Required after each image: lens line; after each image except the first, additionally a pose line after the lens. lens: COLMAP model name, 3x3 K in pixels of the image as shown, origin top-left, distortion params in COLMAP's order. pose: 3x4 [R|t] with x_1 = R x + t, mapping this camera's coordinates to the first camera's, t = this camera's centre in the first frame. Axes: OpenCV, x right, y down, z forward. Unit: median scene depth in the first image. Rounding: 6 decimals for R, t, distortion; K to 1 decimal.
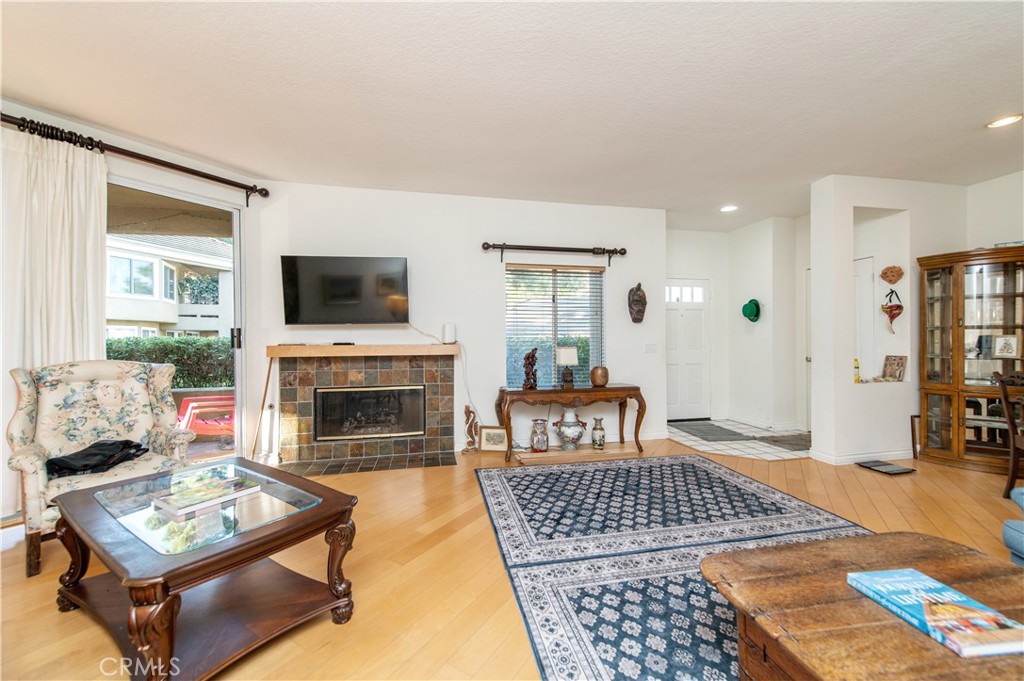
lens RADIAL K [[403.0, 0, 513.4], [0, 403.0, 339.9], [0, 0, 1]] dist [0.010553, -0.000951]
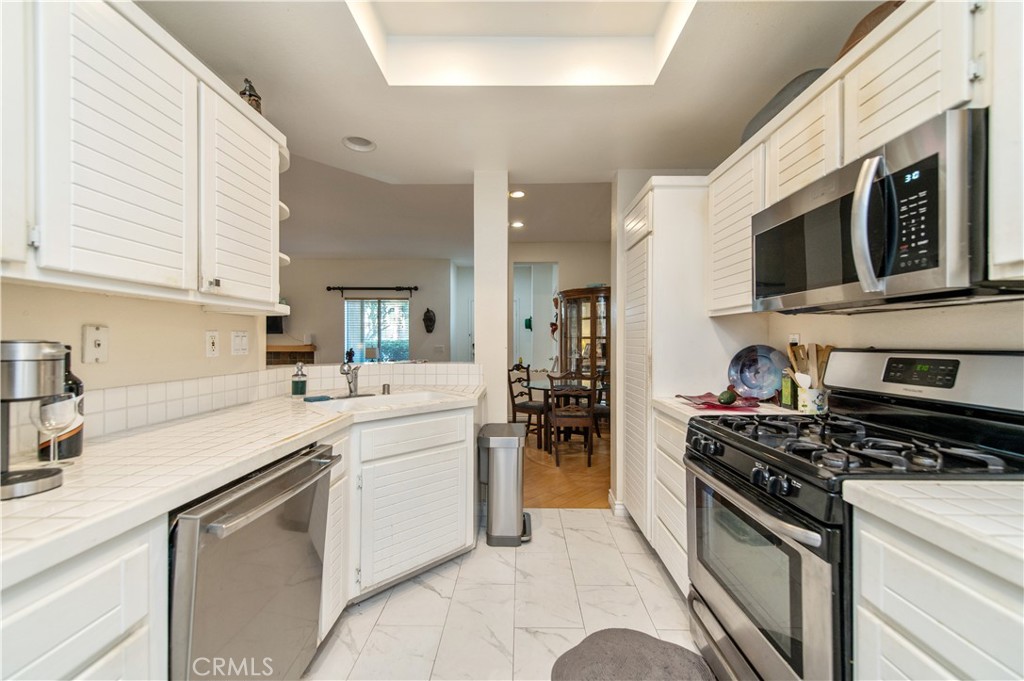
lens RADIAL K [[403.0, 0, 514.0], [0, 403.0, 341.7], [0, 0, 1]] dist [0.010553, -0.000951]
pose [[0.977723, 0.000442, -0.209897, 1.068791], [-0.001249, 0.999992, -0.003715, 0.000333], [0.209894, 0.003895, 0.977716, -0.528862]]
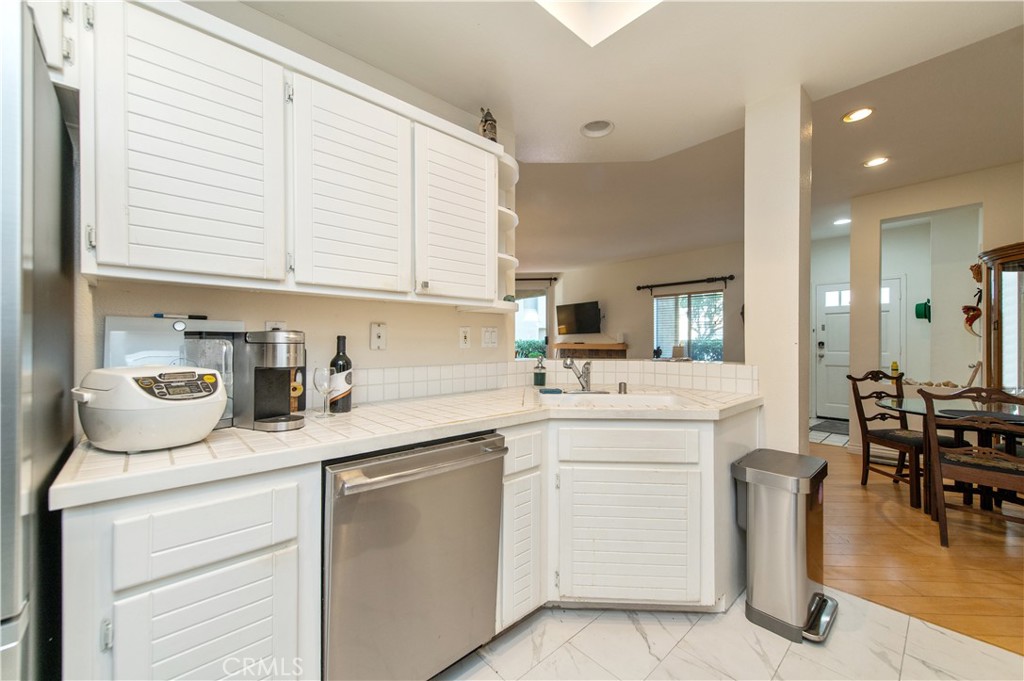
lens RADIAL K [[403.0, 0, 515.3], [0, 403.0, 342.4], [0, 0, 1]] dist [0.010553, -0.000951]
pose [[0.515466, -0.001558, -0.856908, 1.157412], [-0.002122, 0.999993, -0.003095, 0.010601], [0.856907, 0.003413, 0.515460, -0.368479]]
